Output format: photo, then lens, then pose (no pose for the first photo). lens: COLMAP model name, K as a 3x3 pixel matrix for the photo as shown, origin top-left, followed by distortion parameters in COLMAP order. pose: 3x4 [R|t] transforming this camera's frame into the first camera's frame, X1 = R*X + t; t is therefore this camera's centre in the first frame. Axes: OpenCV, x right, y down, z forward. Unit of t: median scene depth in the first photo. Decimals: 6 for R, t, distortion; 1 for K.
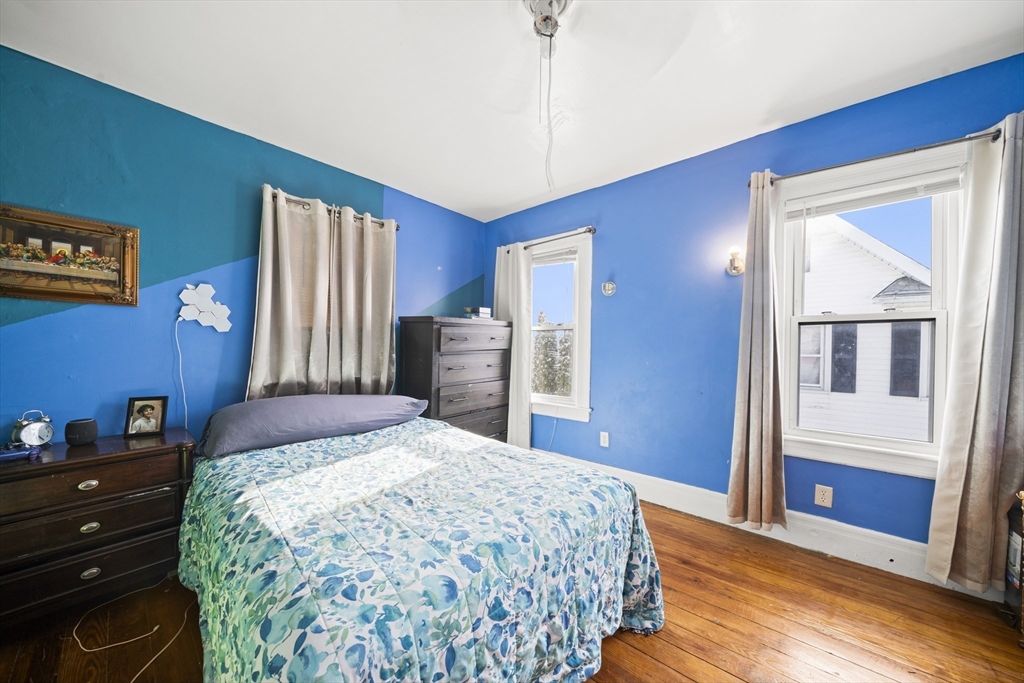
lens RADIAL K [[354.0, 0, 505.1], [0, 354.0, 351.4], [0, 0, 1]] dist [-0.001904, -0.000084]
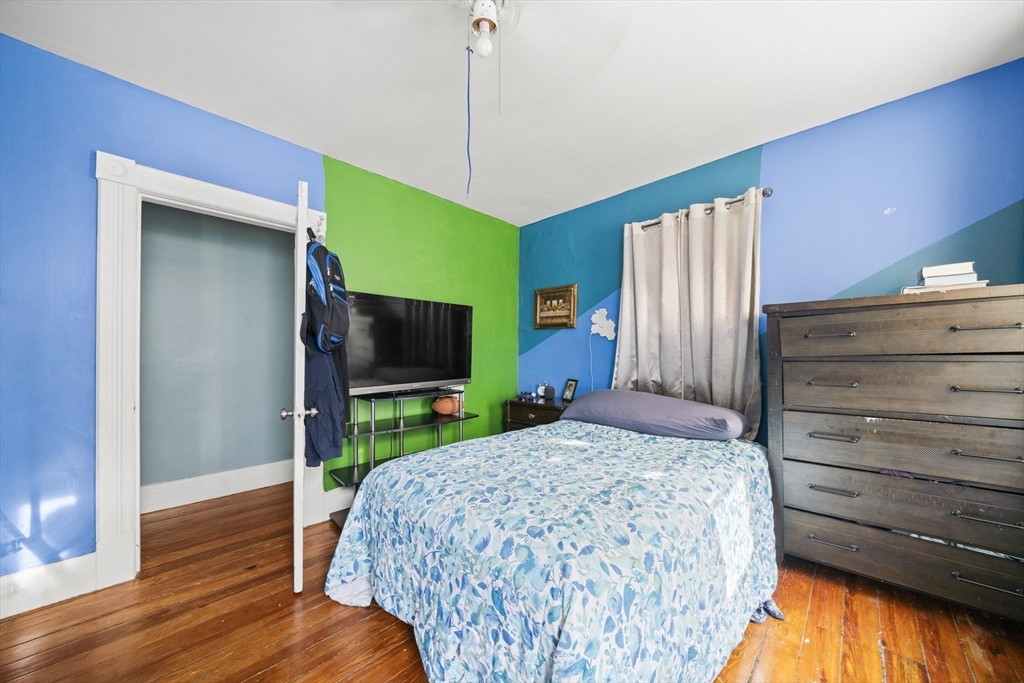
lens RADIAL K [[354.0, 0, 507.8], [0, 354.0, 344.0], [0, 0, 1]] dist [-0.001904, -0.000084]
pose [[-0.051185, -0.022939, -0.998426, 0.819877], [-0.009953, 0.999698, -0.022458, -0.003298], [0.998640, 0.008788, -0.051398, 0.835388]]
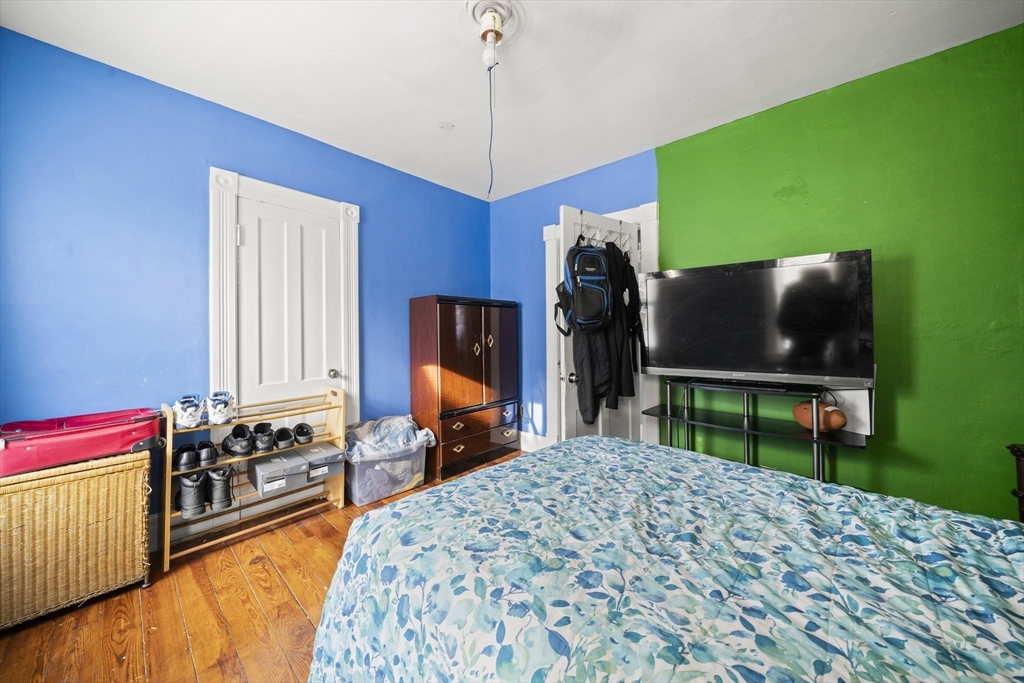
lens RADIAL K [[354.0, 0, 513.1], [0, 354.0, 330.2], [0, 0, 1]] dist [-0.001904, -0.000084]
pose [[-0.999972, 0.002382, 0.007138, 0.029675], [0.002378, 0.999997, -0.000524, -0.004300], [-0.007139, -0.000507, -0.999974, 1.548021]]
